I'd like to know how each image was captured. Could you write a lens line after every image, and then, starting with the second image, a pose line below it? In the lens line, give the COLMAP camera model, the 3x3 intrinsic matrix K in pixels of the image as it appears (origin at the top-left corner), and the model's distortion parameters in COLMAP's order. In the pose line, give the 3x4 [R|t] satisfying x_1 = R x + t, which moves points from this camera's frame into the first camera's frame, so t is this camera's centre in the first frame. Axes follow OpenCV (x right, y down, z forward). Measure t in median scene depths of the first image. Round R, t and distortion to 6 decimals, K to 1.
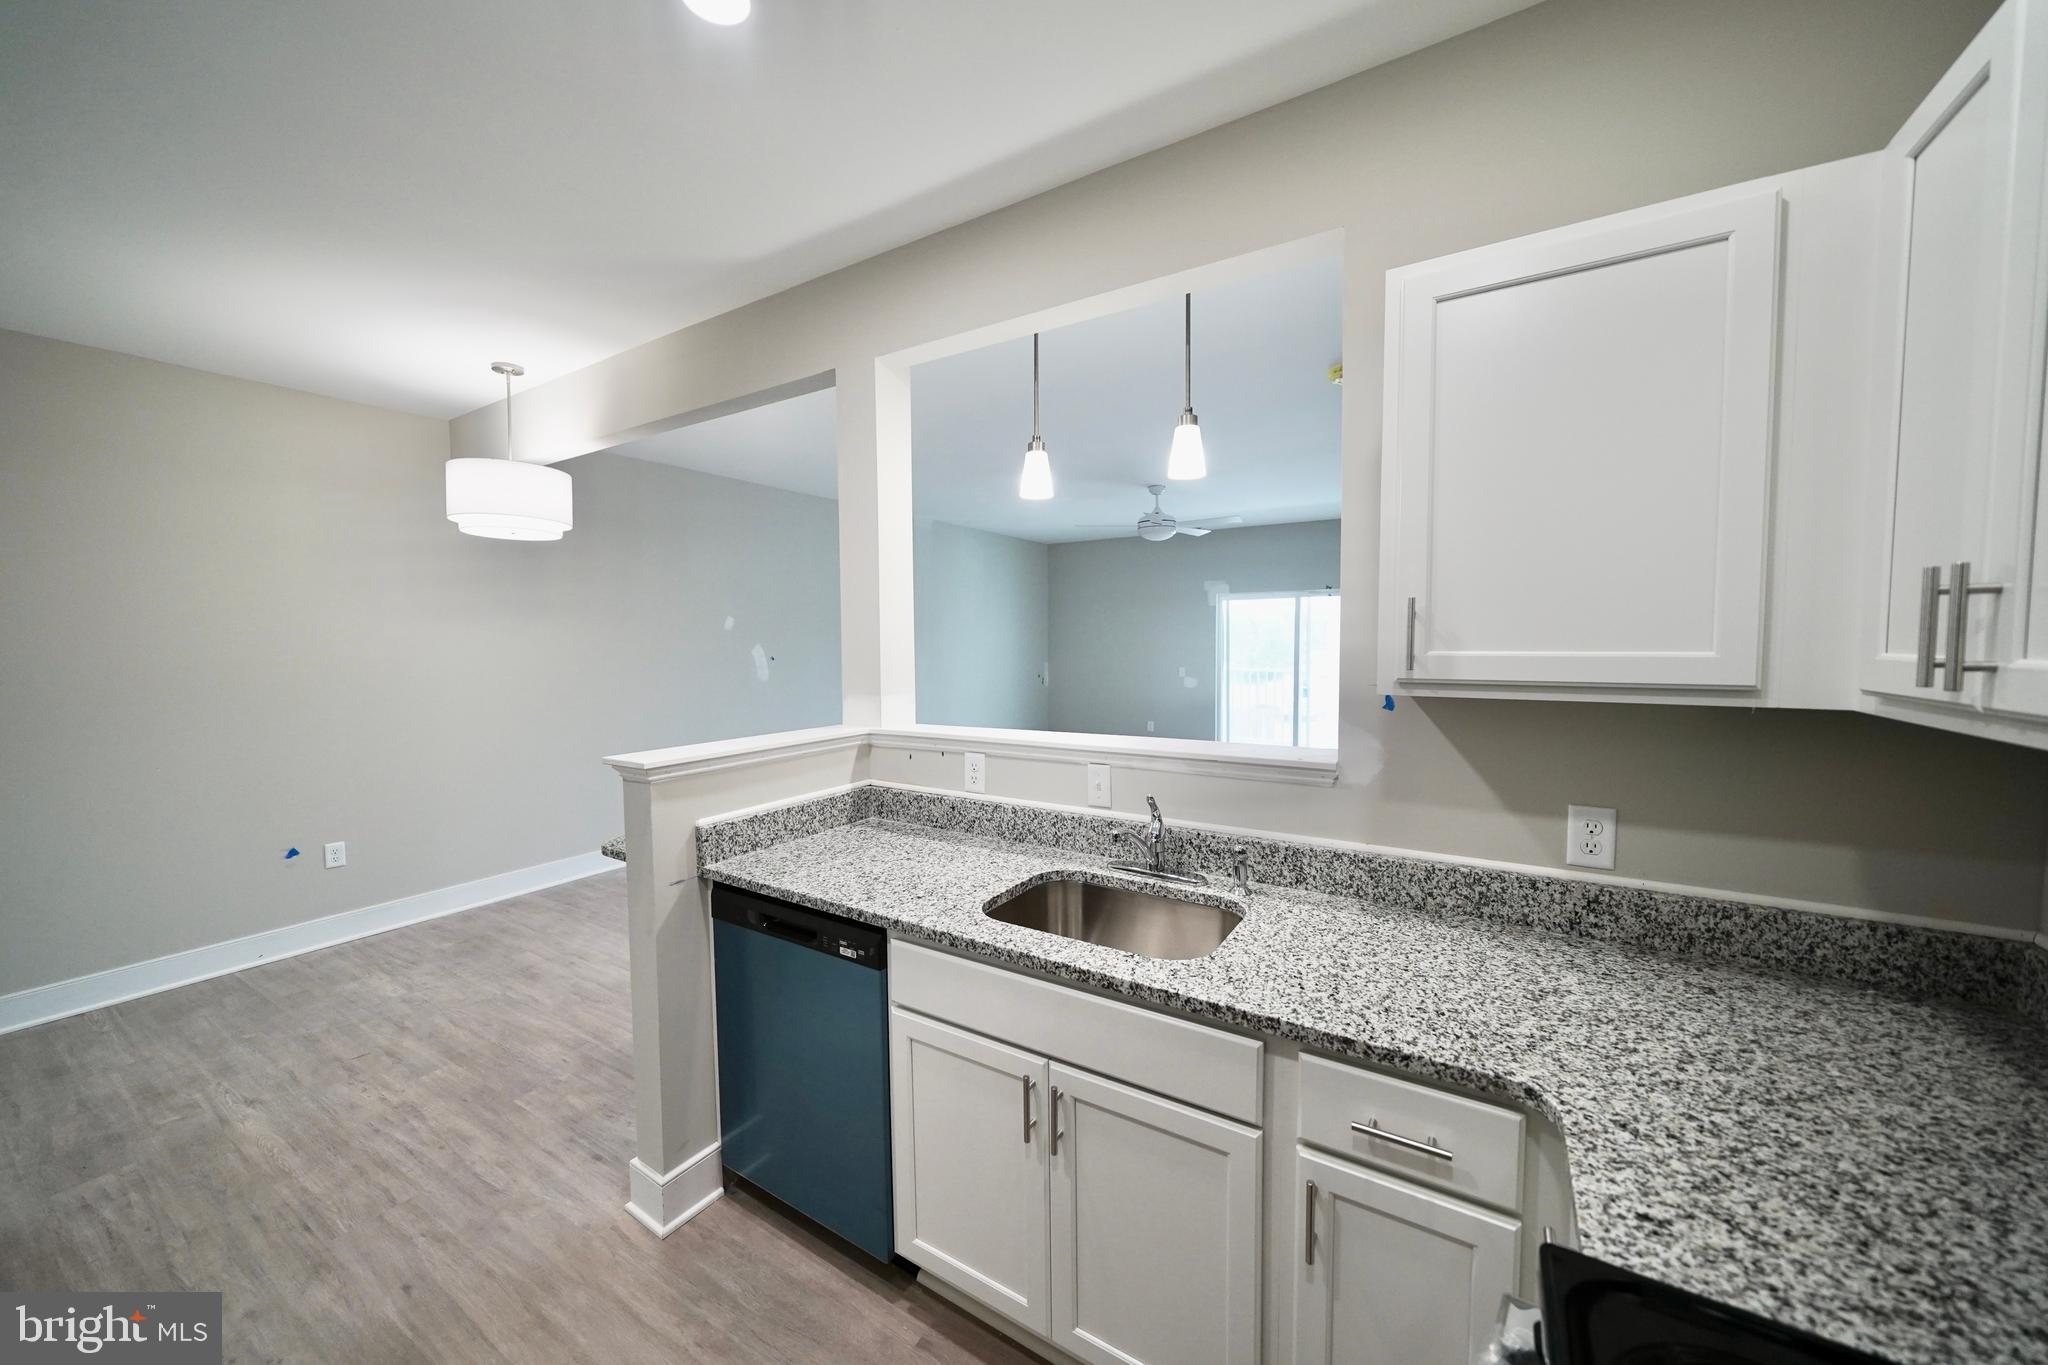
lens RADIAL K [[737.8, 0, 1024.0], [0, 737.8, 682.5], [0, 0, 1]] dist [-0.016025, 0.002963]
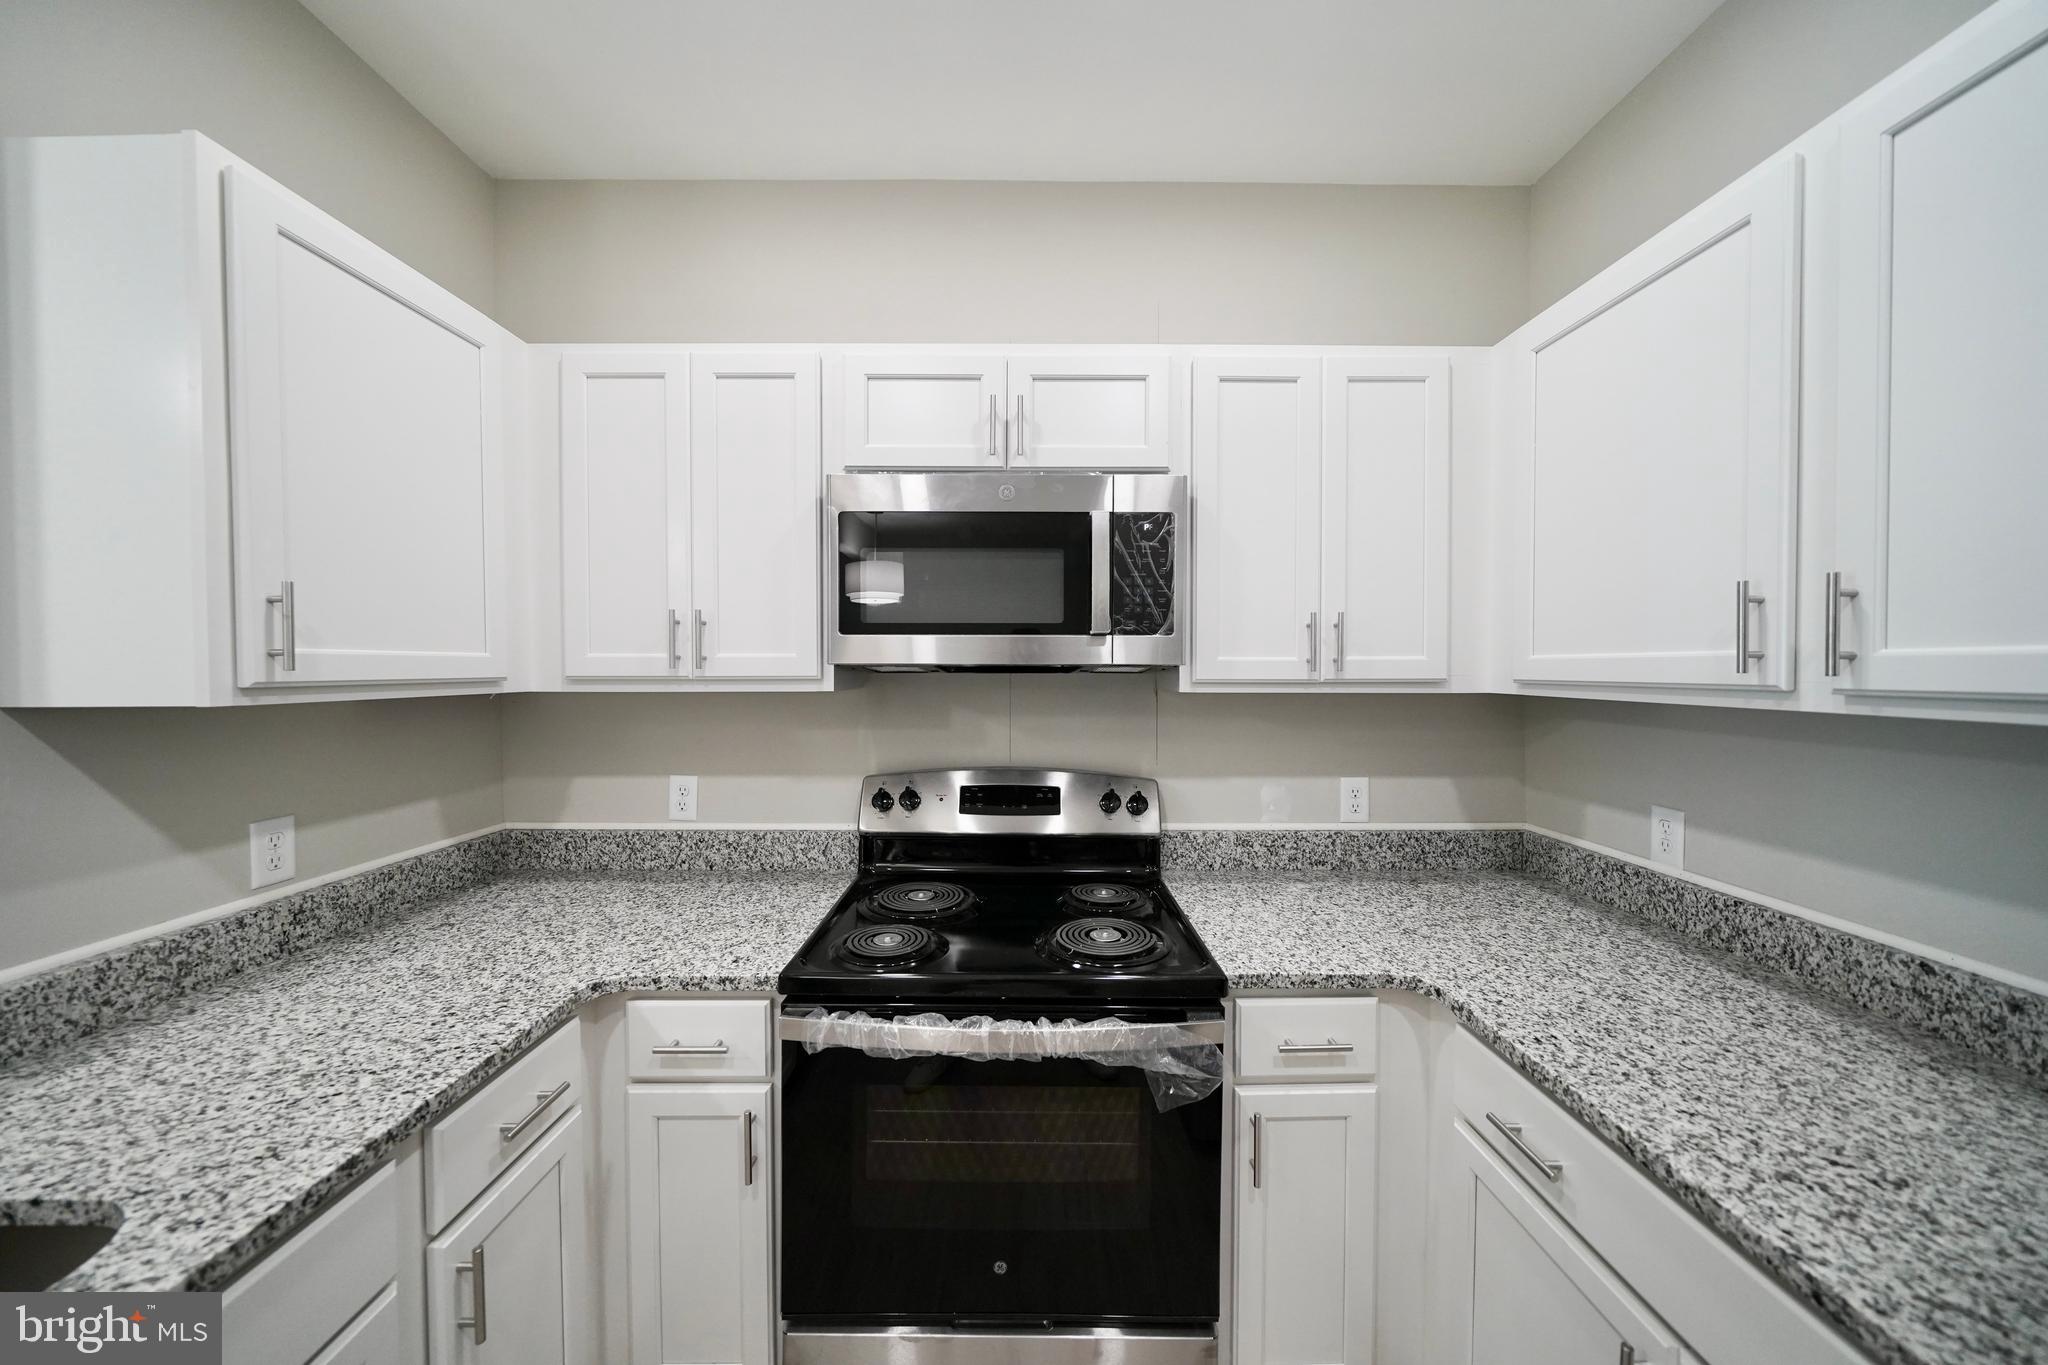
lens RADIAL K [[705.2, 0, 1024.0], [0, 705.2, 682.5], [0, 0, 1]] dist [-0.008110, 0.001388]
pose [[-0.540617, -0.014123, 0.841150, -0.561277], [0.048815, 0.997648, 0.048124, -0.003388], [-0.839851, 0.067077, -0.538656, 0.724659]]
